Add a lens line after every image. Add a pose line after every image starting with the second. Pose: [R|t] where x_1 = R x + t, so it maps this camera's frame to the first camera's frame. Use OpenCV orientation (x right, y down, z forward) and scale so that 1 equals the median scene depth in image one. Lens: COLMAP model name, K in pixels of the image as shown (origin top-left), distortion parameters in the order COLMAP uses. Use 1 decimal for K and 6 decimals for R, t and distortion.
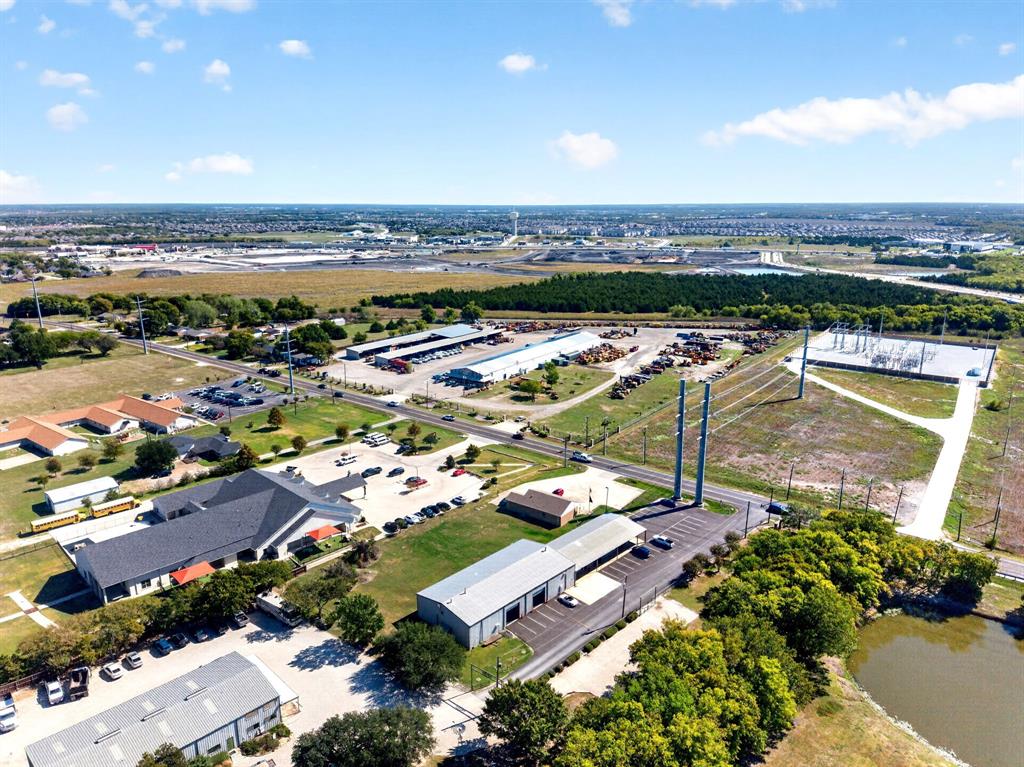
lens RADIAL K [[680.5, 0, 512.0], [0, 680.5, 383.5], [0, 0, 1]] dist [0.119377, -0.135608]
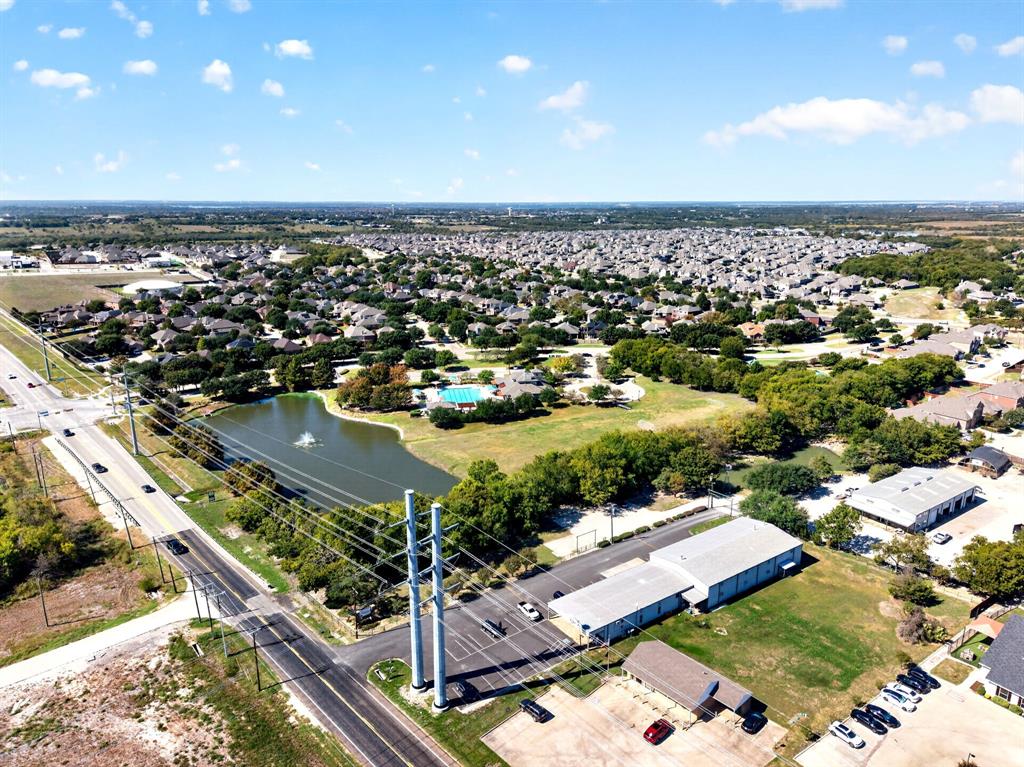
lens RADIAL K [[680.5, 0, 512.0], [0, 680.5, 383.5], [0, 0, 1]] dist [0.119377, -0.135608]
pose [[-0.982913, -0.044984, 0.178490, 0.080768], [0.049967, 0.868062, 0.493934, -0.299610], [-0.177160, 0.494413, -0.850982, 1.166572]]
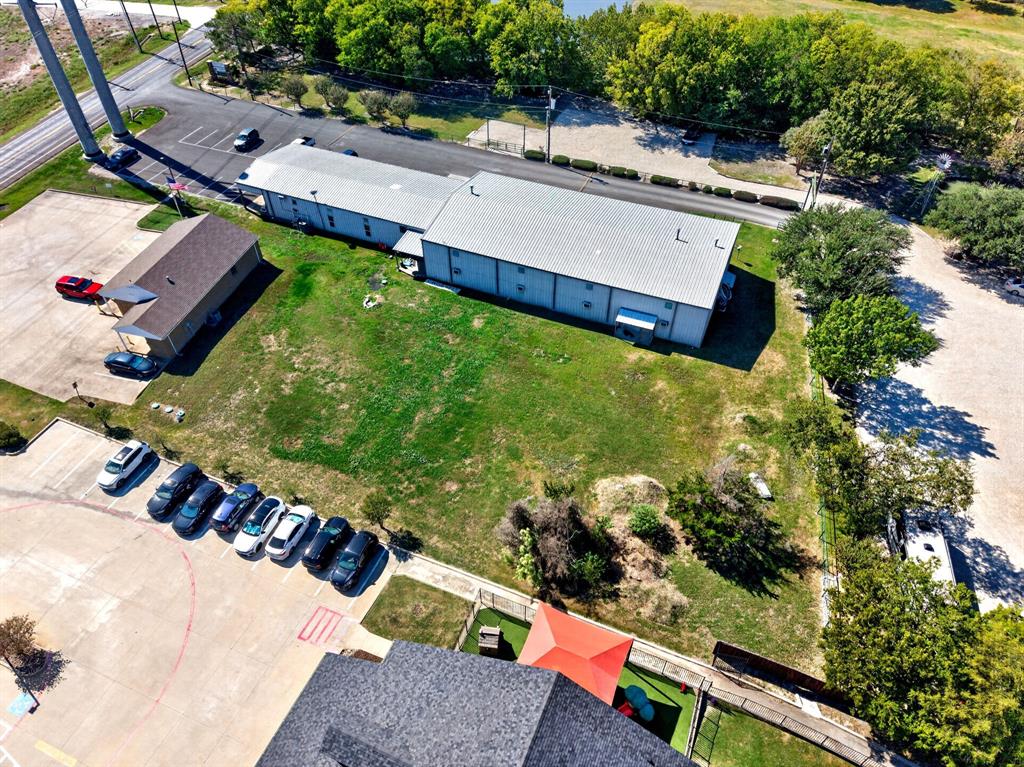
lens RADIAL K [[695.9, 0, 508.7], [0, 695.9, 376.0], [0, 0, 1]] dist [0.088491, -0.097532]
pose [[-0.361929, -0.652029, 0.666233, -0.269560], [0.243233, 0.623875, 0.742710, -0.035575], [-0.899914, 0.430858, -0.067203, 0.722490]]
